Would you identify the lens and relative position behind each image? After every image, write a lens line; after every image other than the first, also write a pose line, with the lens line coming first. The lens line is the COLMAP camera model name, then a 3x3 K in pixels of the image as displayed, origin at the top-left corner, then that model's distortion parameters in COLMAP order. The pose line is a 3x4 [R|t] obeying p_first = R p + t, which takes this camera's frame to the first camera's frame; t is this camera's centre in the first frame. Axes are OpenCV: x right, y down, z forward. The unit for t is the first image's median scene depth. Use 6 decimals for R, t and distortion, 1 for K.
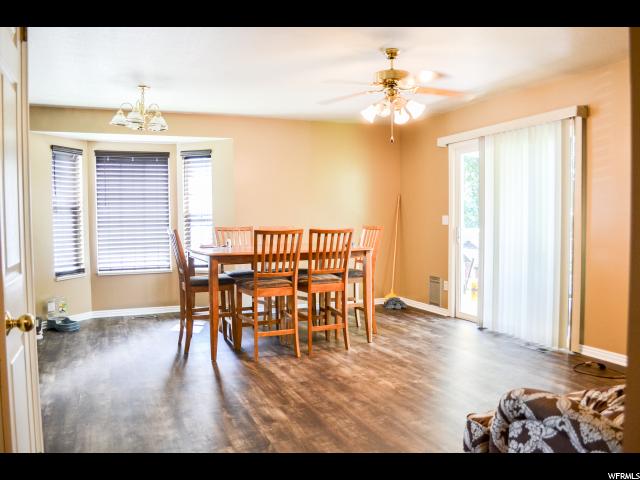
lens RADIAL K [[516.3, 0, 320.0], [0, 516.3, 240.0], [0, 0, 1]] dist [-0.073910, 0.003969]
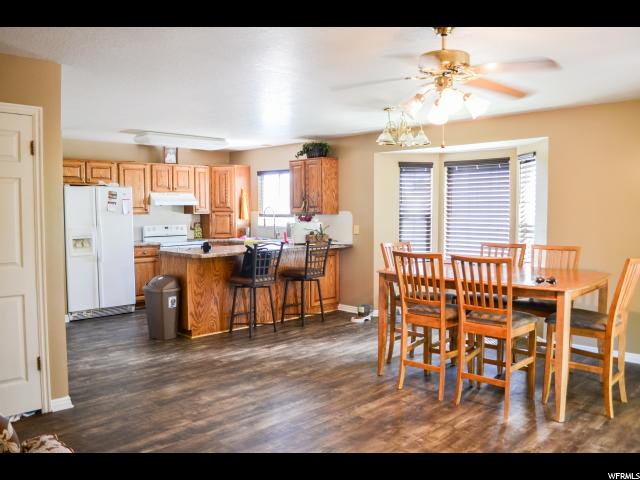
lens RADIAL K [[516.3, 0, 320.0], [0, 516.3, 240.0], [0, 0, 1]] dist [-0.073910, 0.003969]
pose [[0.381082, 0.063512, -0.922357, 0.639868], [-0.043231, 0.997771, 0.050844, -0.075285], [0.923530, 0.020499, 0.382978, 0.464998]]
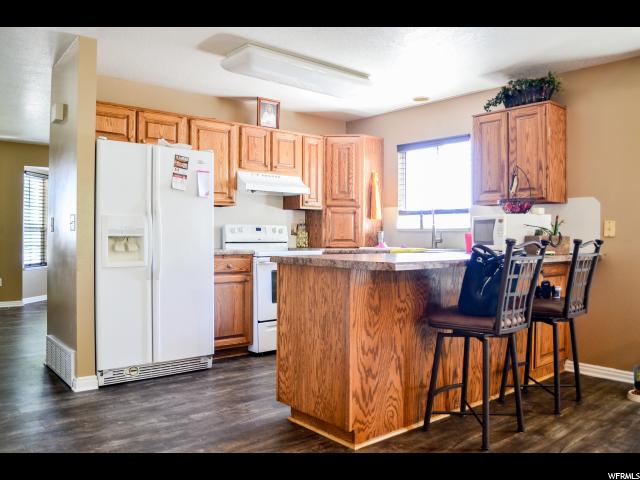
lens RADIAL K [[516.3, 0, 320.0], [0, 516.3, 240.0], [0, 0, 1]] dist [-0.073910, 0.003969]
pose [[0.299059, 0.017864, -0.954067, -0.093645], [-0.053070, 0.998589, 0.002063, 0.011239], [0.952758, 0.050016, 0.299585, 0.443789]]
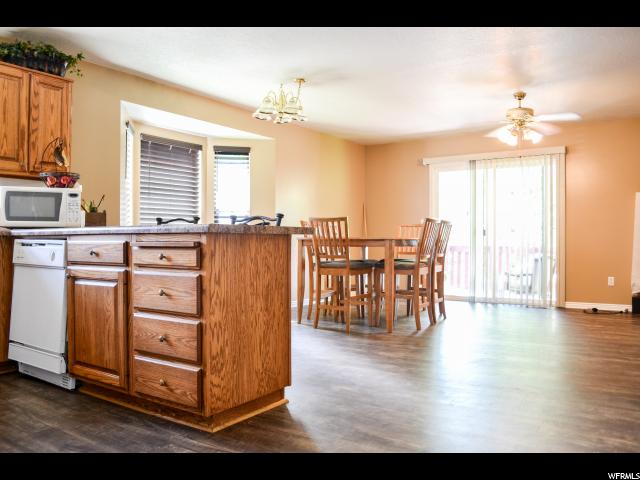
lens RADIAL K [[516.3, 0, 320.0], [0, 516.3, 240.0], [0, 0, 1]] dist [-0.073910, 0.003969]
pose [[0.832845, 0.011338, 0.553391, -0.920406], [0.015158, 0.998948, -0.043279, 0.074031], [-0.553299, 0.044433, 0.831797, 0.119300]]
